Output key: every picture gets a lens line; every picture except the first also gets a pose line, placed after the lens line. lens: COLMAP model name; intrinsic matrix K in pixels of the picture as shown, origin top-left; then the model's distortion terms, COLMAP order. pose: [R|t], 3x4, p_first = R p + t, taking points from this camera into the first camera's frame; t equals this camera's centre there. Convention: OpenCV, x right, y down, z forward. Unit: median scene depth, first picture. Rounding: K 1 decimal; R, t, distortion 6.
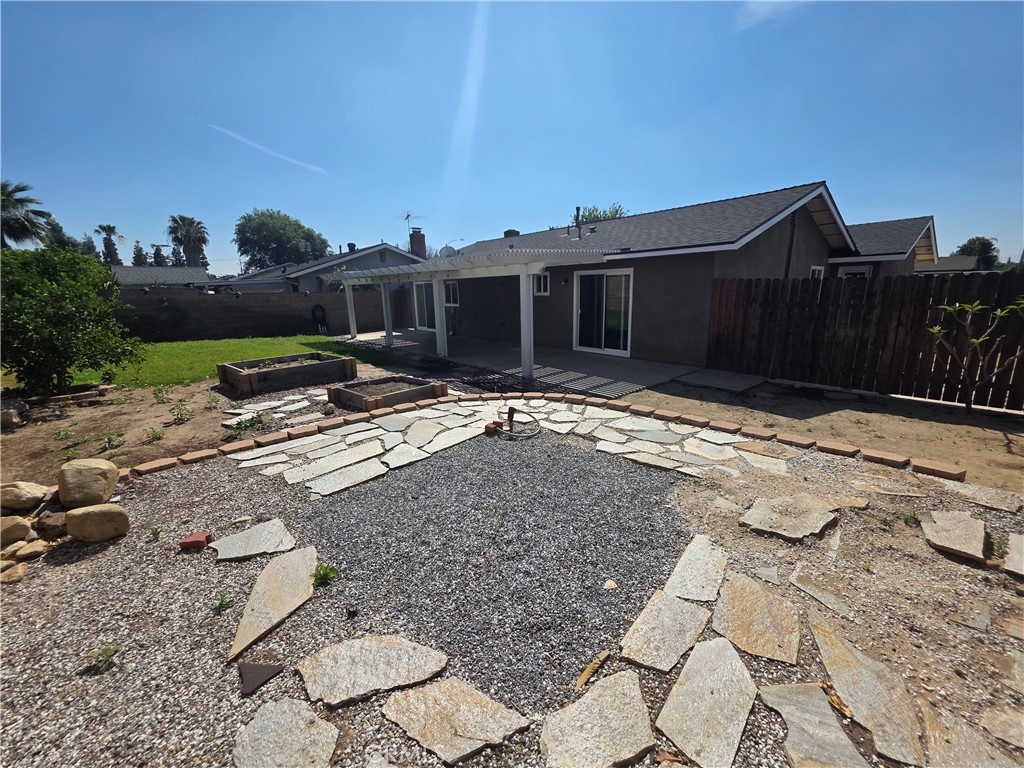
lens RADIAL K [[409.2, 0, 515.6], [0, 409.2, 383.3], [0, 0, 1]] dist [0.002111, 0.000046]
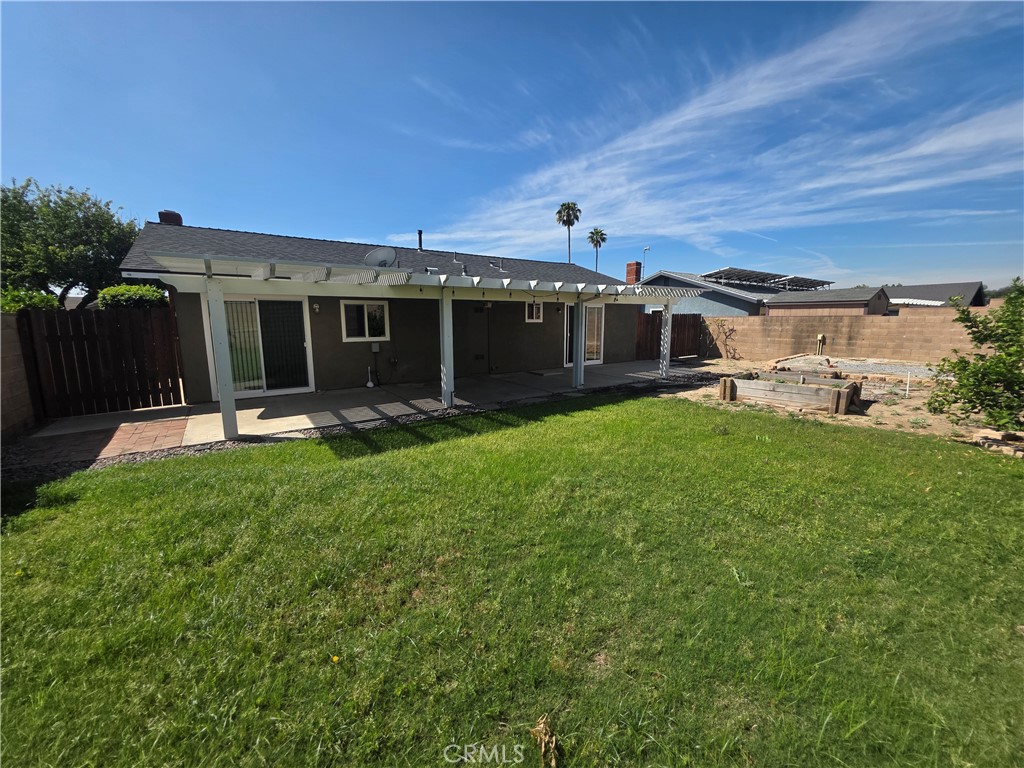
lens RADIAL K [[409.2, 0, 515.6], [0, 409.2, 383.3], [0, 0, 1]] dist [0.002111, 0.000046]
pose [[0.068692, -0.127112, 0.989507, -0.817721], [0.227826, 0.967639, 0.108487, -0.152342], [-0.971276, 0.217984, 0.095429, 0.795404]]
